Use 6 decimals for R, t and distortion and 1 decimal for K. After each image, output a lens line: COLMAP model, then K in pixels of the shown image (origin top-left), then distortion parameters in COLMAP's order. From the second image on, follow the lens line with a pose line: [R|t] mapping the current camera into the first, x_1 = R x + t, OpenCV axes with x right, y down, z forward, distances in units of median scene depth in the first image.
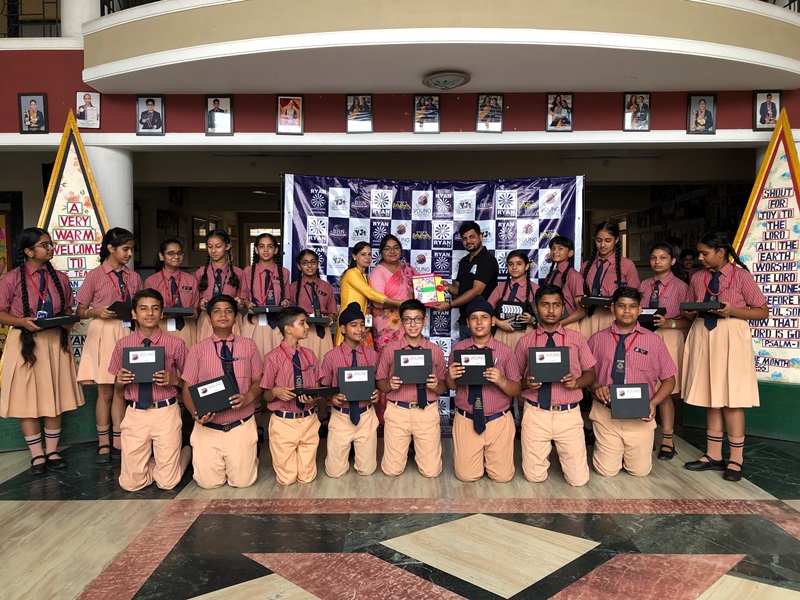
lens RADIAL K [[644.1, 0, 399.3], [0, 644.1, 298.3], [0, 0, 1]] dist [0.006279, 0.003381]
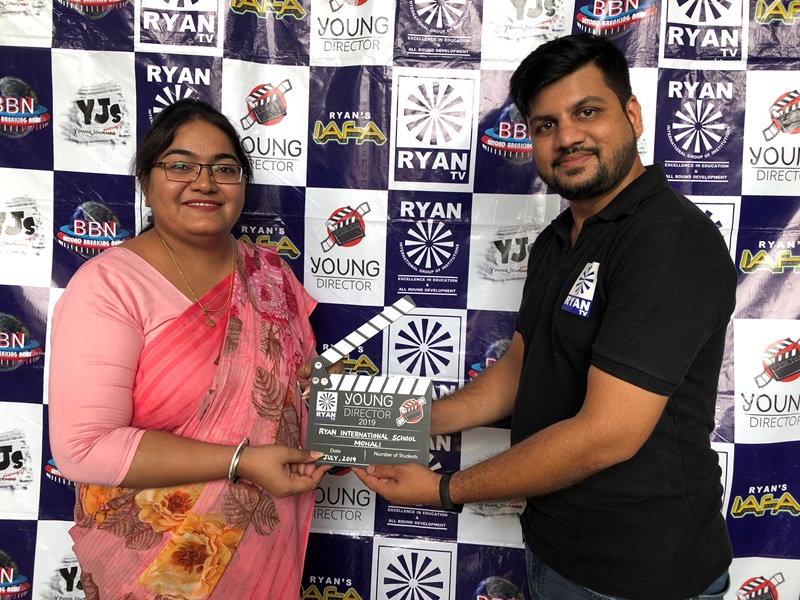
lens RADIAL K [[705.6, 0, 418.9], [0, 705.6, 312.4], [0, 0, 1]] dist [0.012158, -0.004766]
pose [[0.997225, 0.015404, 0.072838, 0.050049], [-0.019906, 0.997909, 0.061490, -0.052946], [-0.071738, -0.062769, 0.995446, 0.851414]]
